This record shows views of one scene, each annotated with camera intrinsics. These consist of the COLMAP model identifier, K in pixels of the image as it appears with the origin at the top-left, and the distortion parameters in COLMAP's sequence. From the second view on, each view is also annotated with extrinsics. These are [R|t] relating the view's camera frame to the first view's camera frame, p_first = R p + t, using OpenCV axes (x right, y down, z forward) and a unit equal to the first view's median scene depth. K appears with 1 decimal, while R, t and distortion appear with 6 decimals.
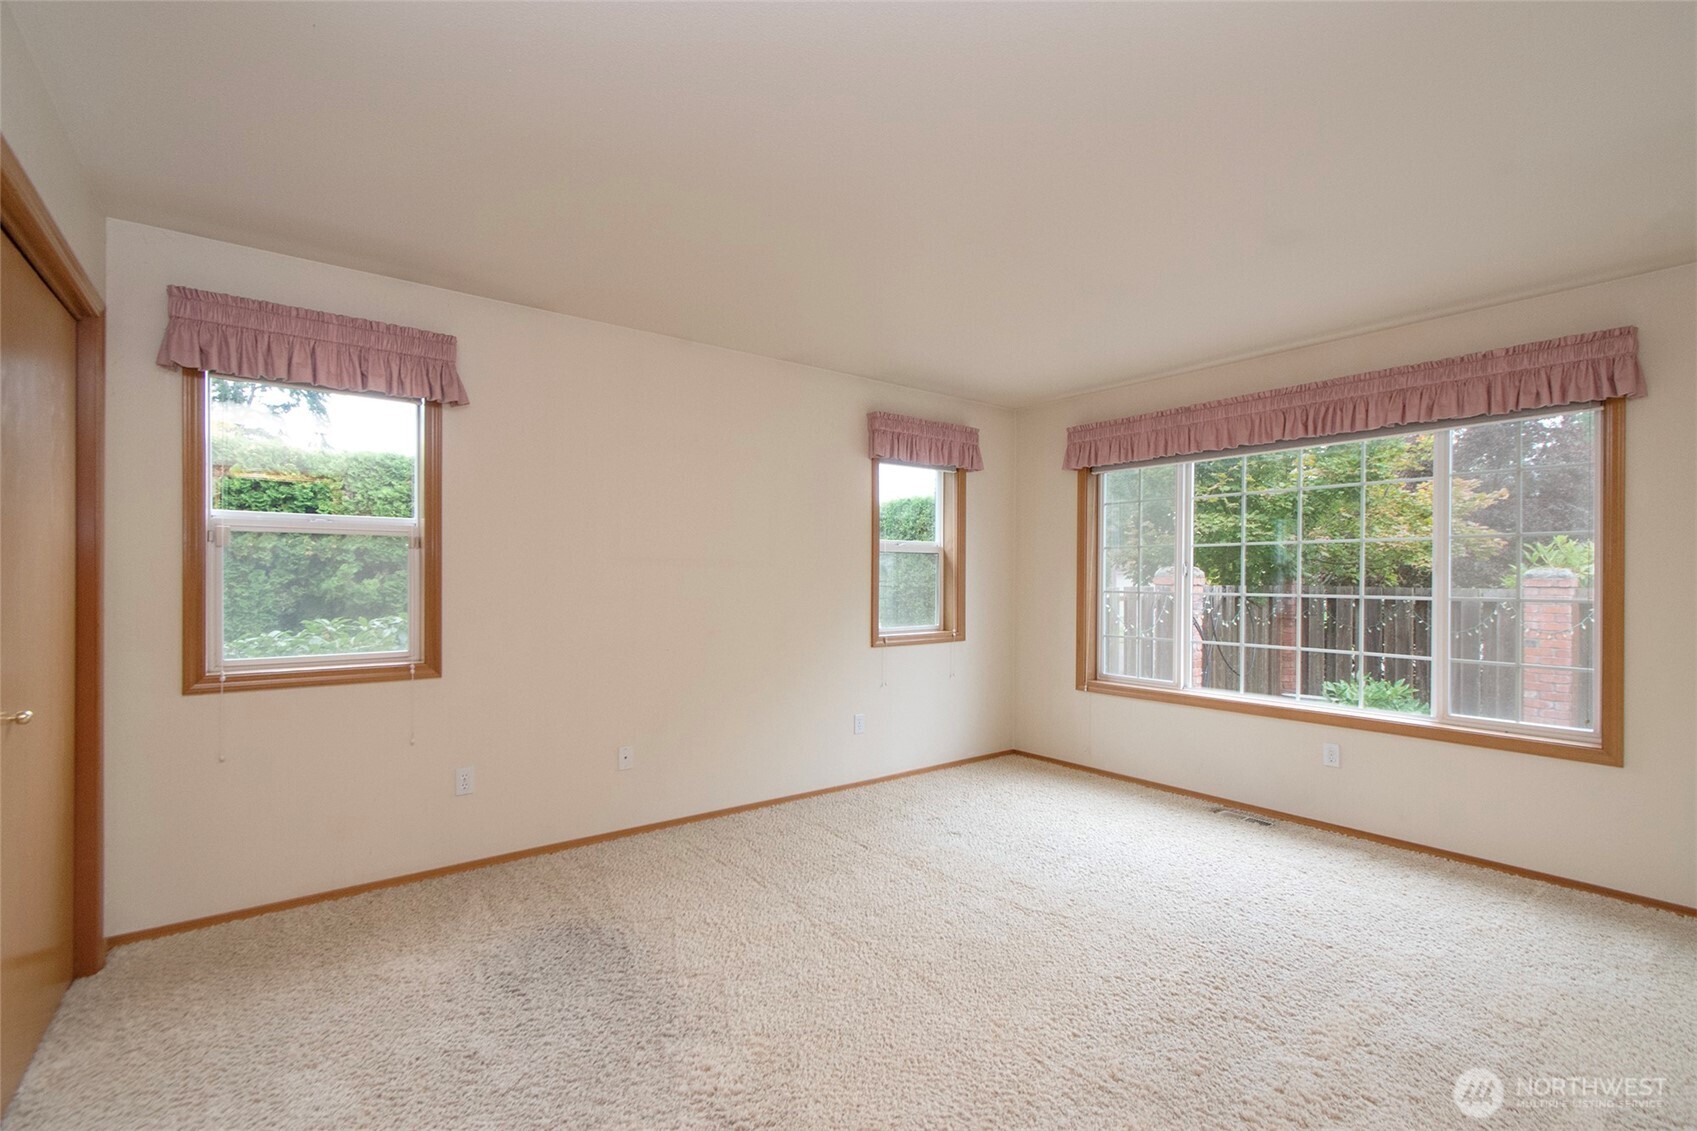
lens RADIAL K [[762.1, 0, 835.1], [0, 762.1, 575.0], [0, 0, 1]] dist [0.002232, -0.001244]
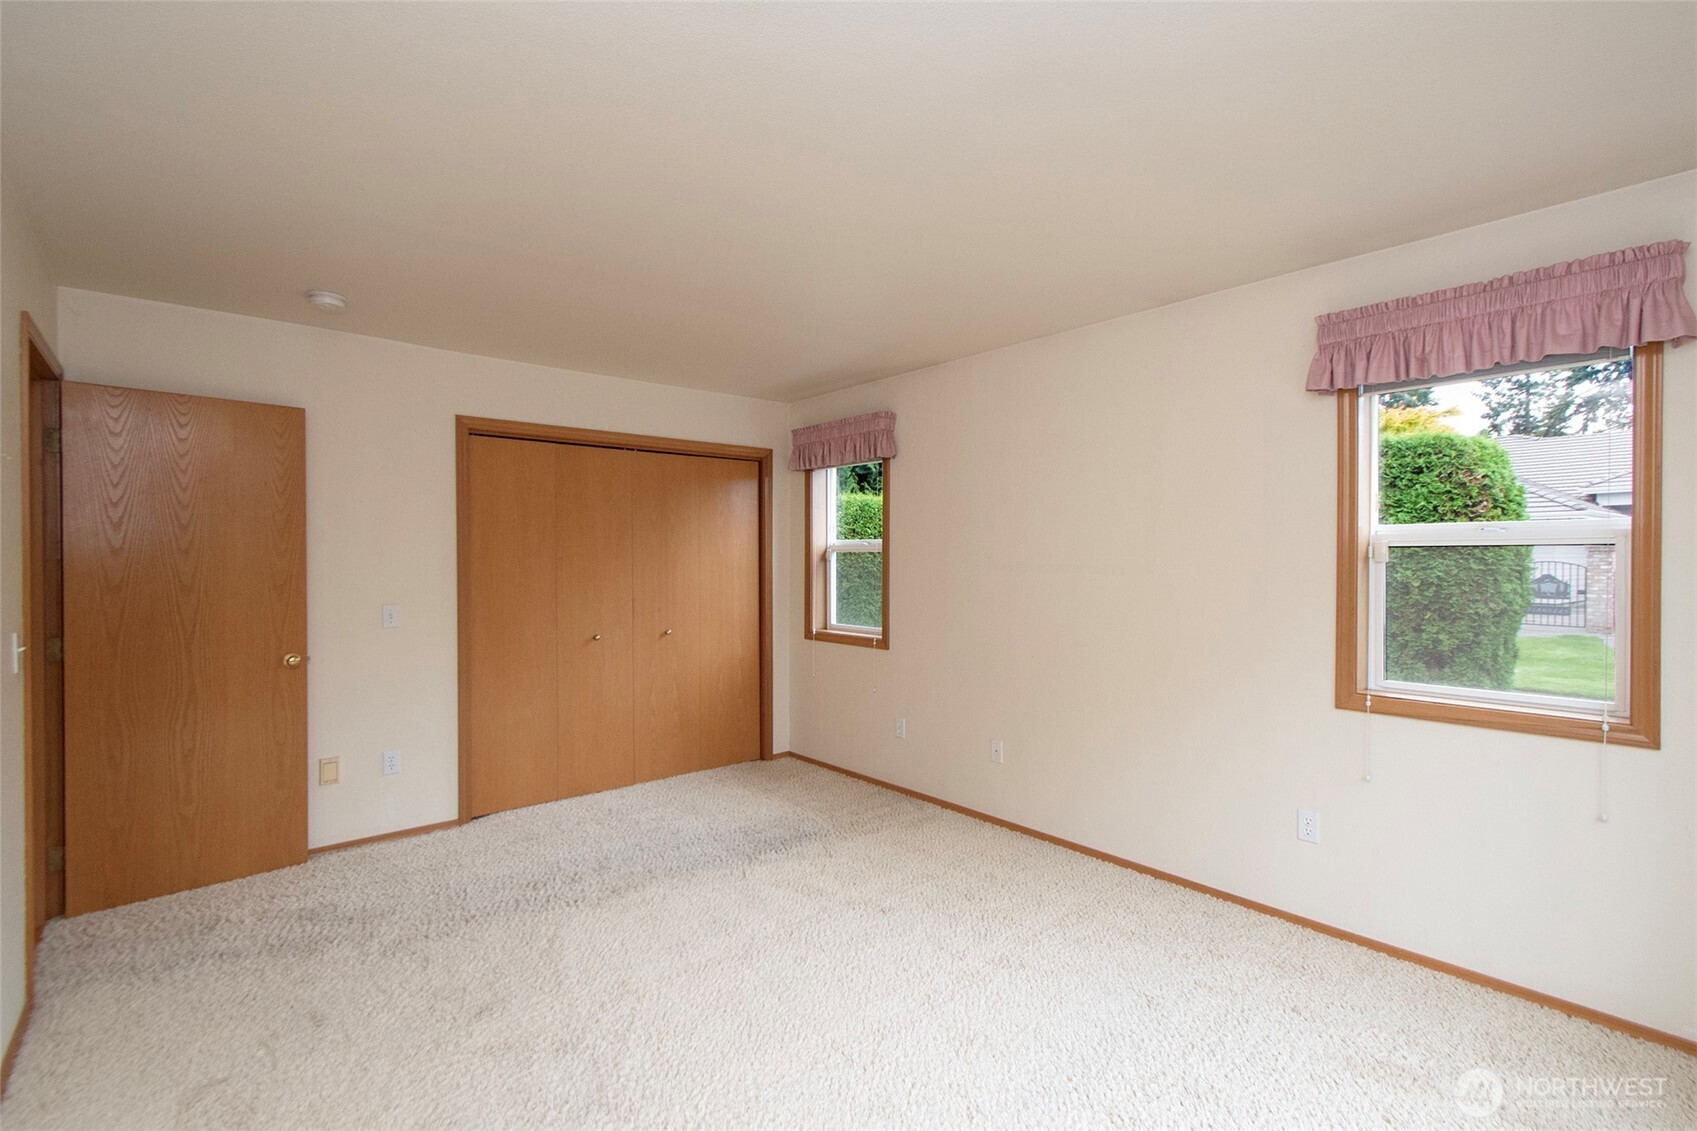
lens RADIAL K [[762.1, 0, 838.2], [0, 762.1, 569.4], [0, 0, 1]] dist [0.002232, -0.001244]
pose [[0.035435, 0.002626, -0.999369, 0.775210], [0.000703, 0.999996, 0.002652, -0.017757], [0.999372, -0.000796, 0.035433, 0.729748]]
